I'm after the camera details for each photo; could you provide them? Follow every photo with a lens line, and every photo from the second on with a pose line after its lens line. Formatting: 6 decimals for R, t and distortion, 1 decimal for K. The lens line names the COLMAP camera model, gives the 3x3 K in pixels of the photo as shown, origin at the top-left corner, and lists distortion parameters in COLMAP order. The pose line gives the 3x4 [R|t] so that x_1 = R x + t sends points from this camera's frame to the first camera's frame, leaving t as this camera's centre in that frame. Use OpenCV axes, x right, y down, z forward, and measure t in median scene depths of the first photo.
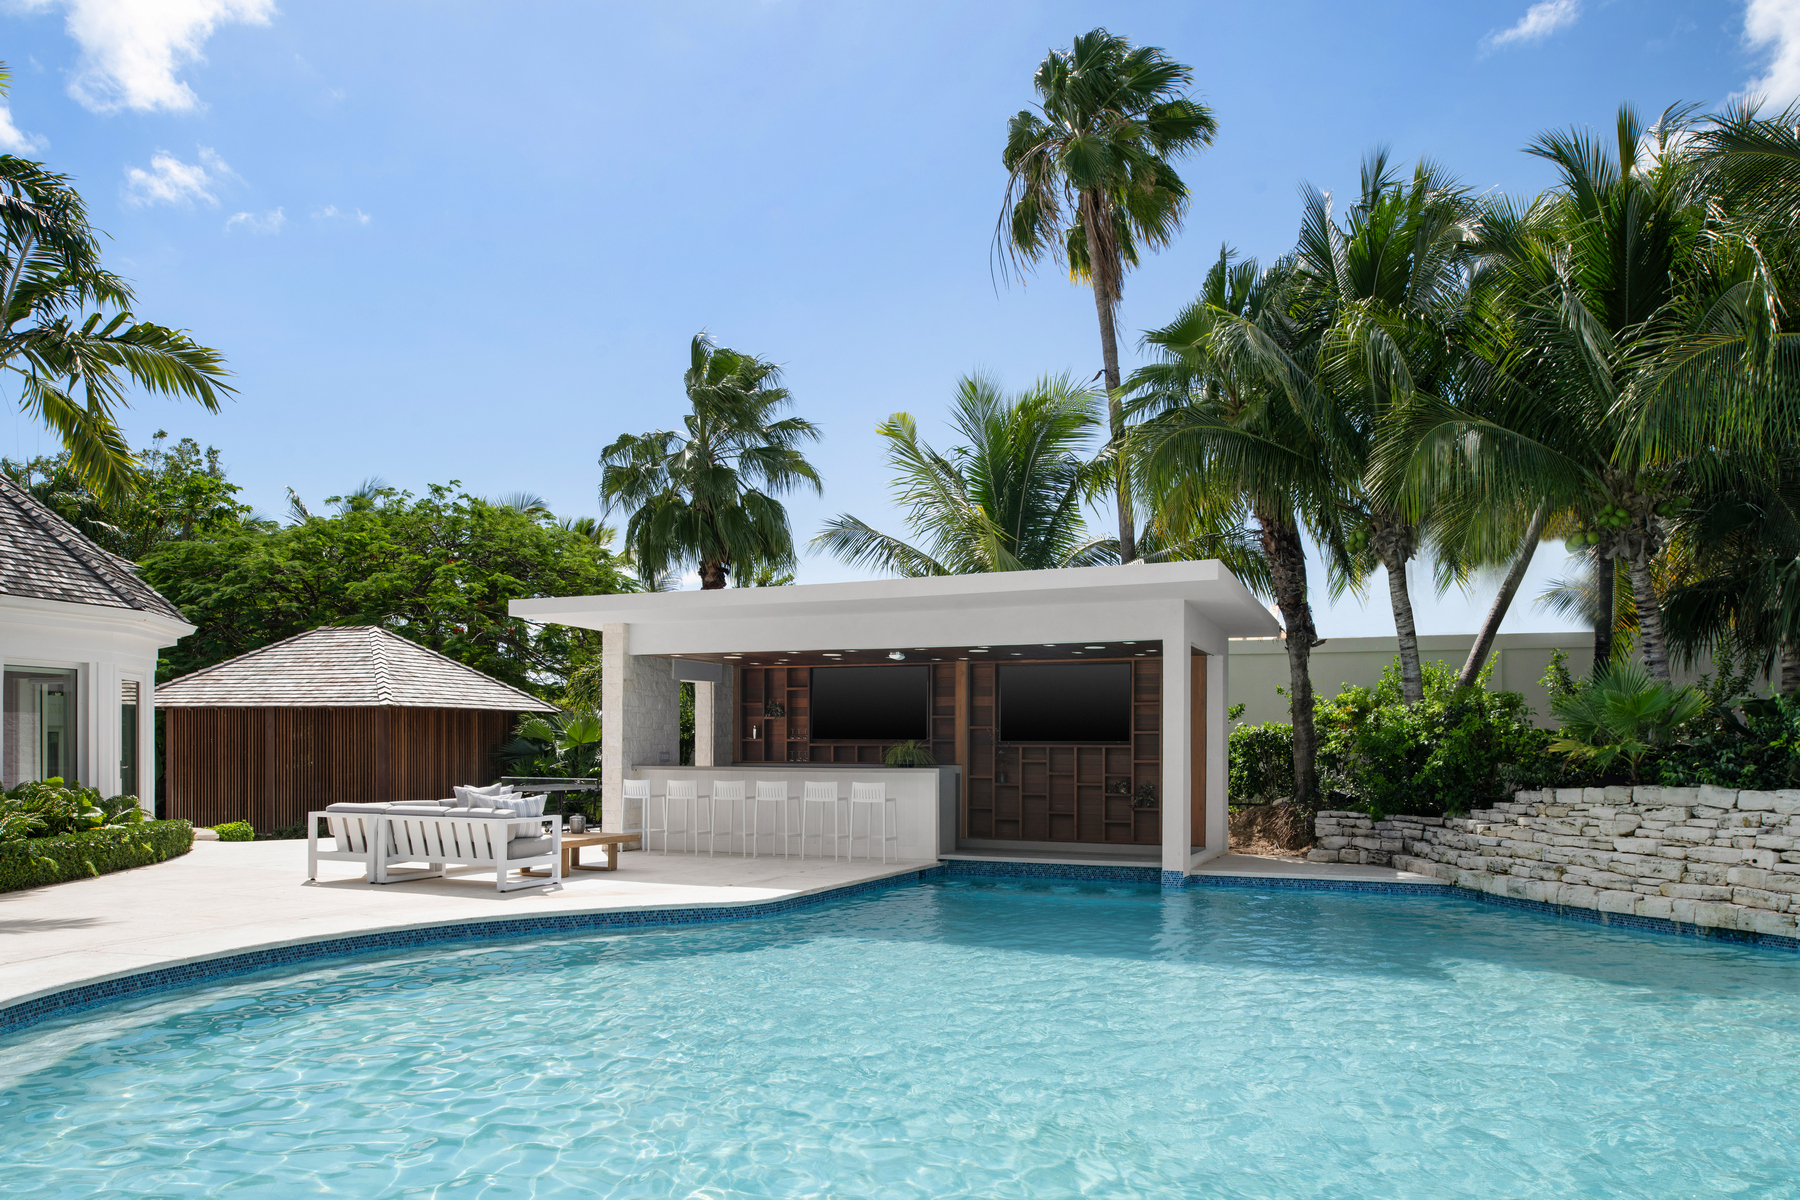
lens RADIAL K [[1270.5, 0, 900.0], [0, 1270.5, 600.0], [0, 0, 1]] dist [-0.001906, -0.002186]
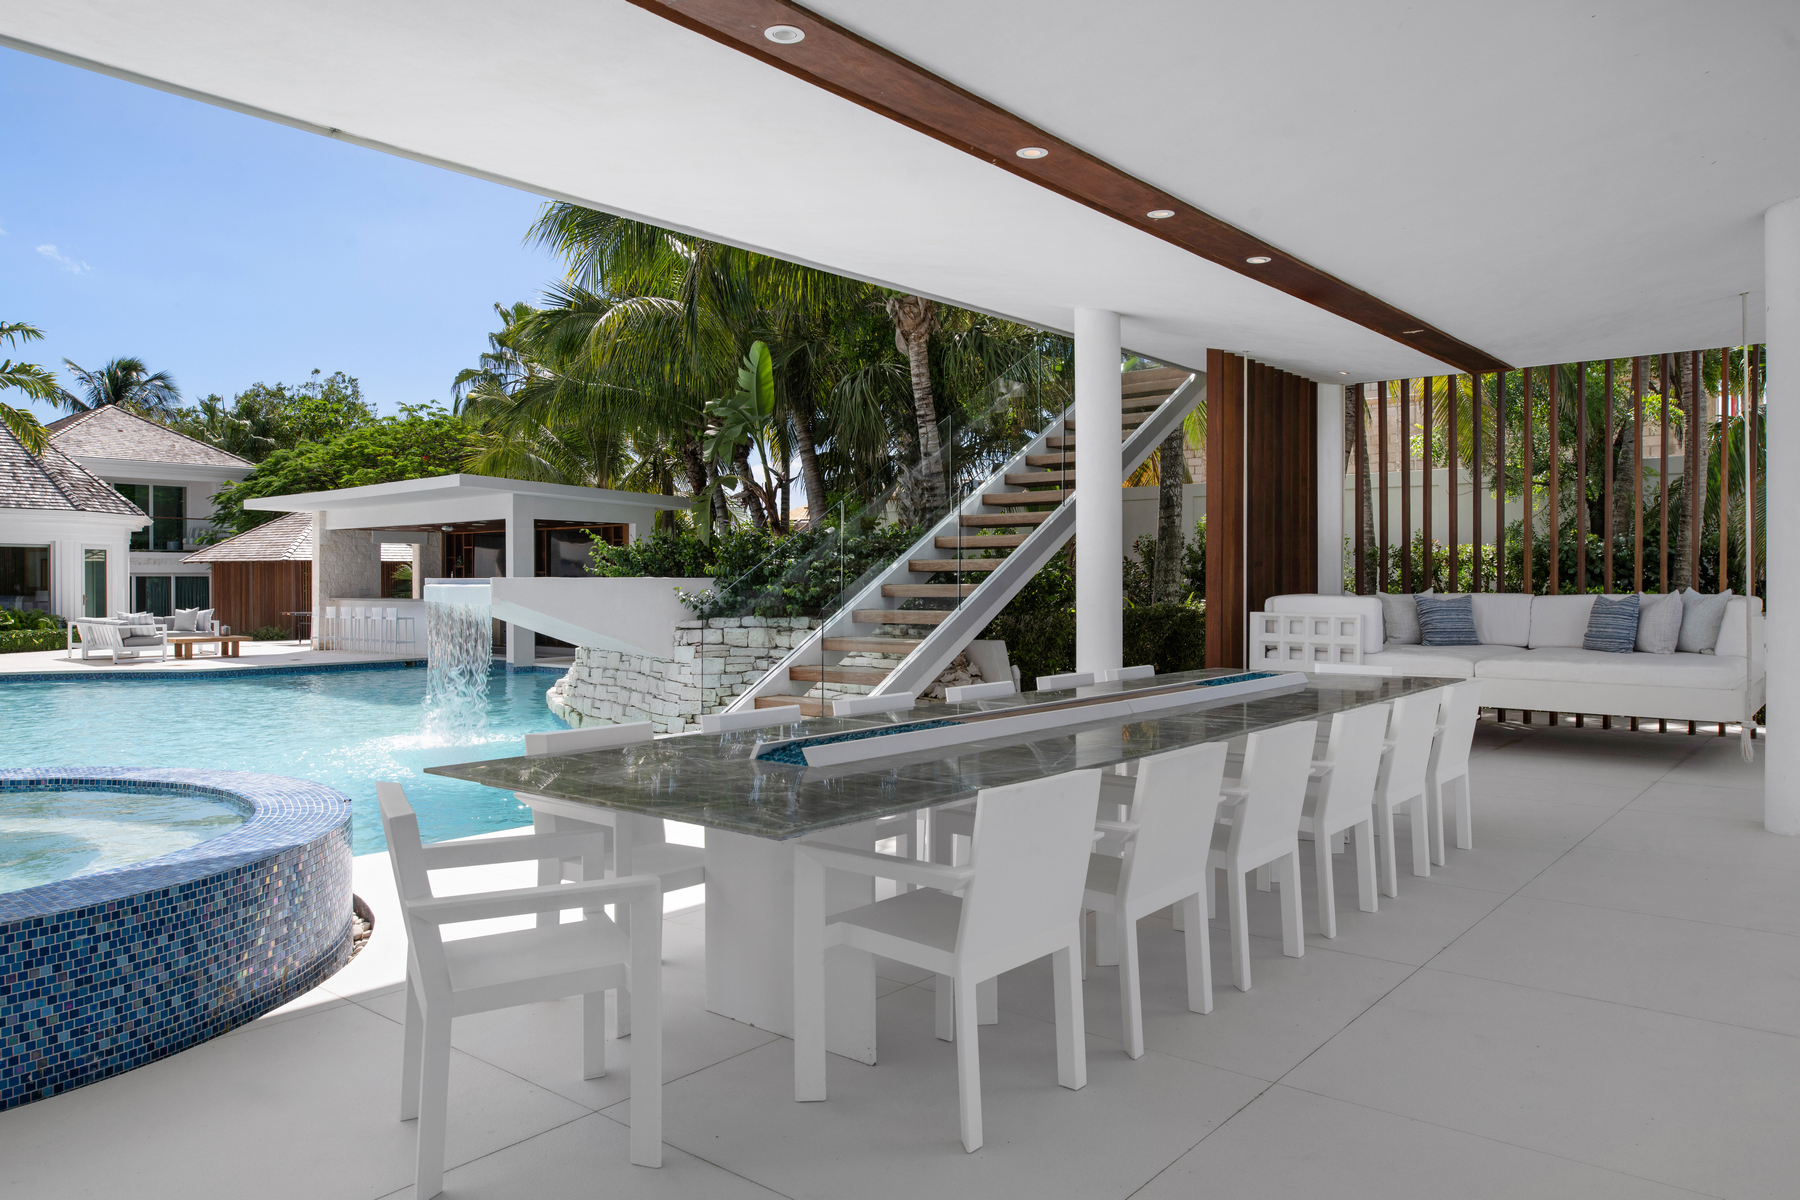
lens RADIAL K [[1204.3, 0, 900.0], [0, 1204.3, 600.0], [0, 0, 1]] dist [-0.017563, -0.003644]
pose [[0.952533, -0.007559, -0.304342, 1.014343], [0.048340, 0.990764, 0.126687, -0.030068], [0.300573, -0.135385, 0.944101, -0.256722]]
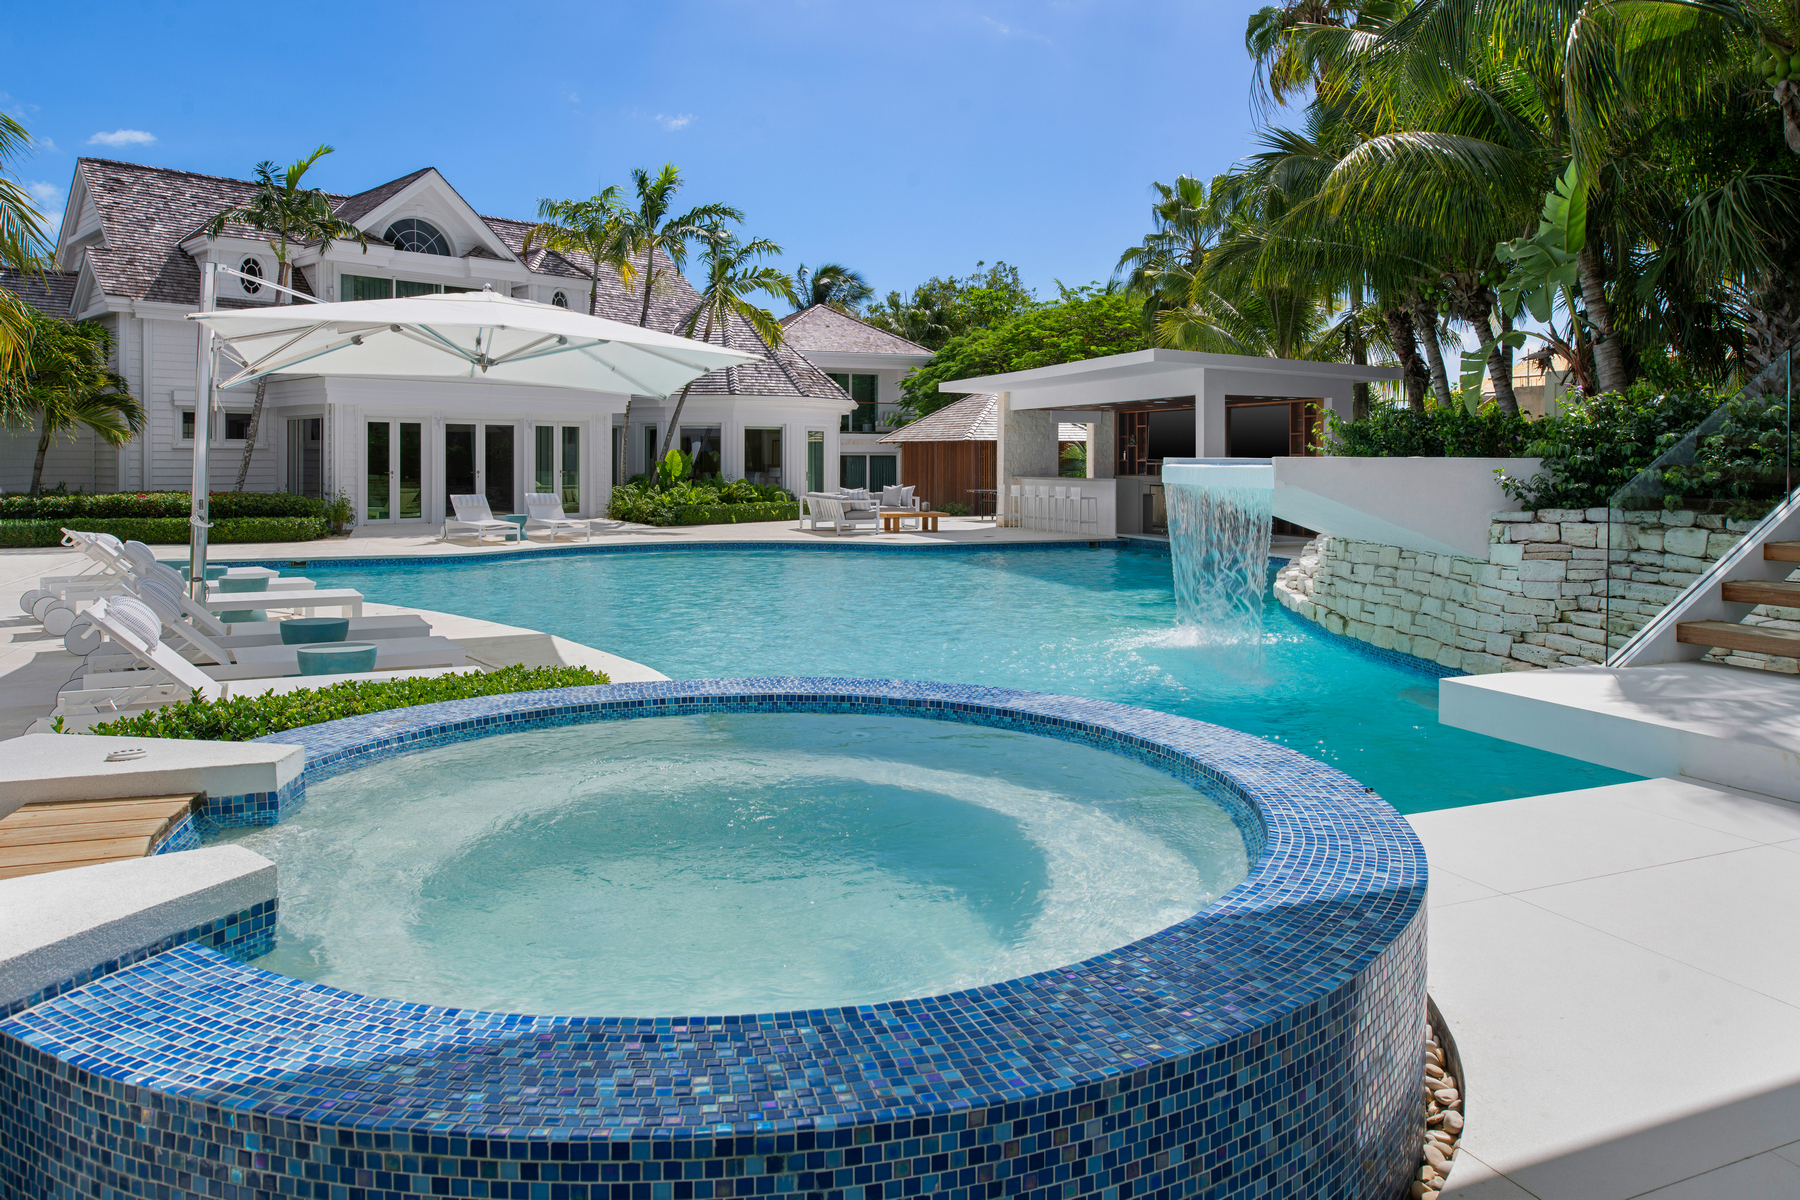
lens RADIAL K [[1197.5, 0, 901.1], [0, 1197.5, 489.5], [0, 0, 1]] dist [-0.035468, -0.000697]
pose [[0.690829, 0.008020, -0.722974, 0.880369], [0.092112, 0.990814, 0.099007, -0.025446], [0.717127, -0.134991, 0.683744, -0.206437]]
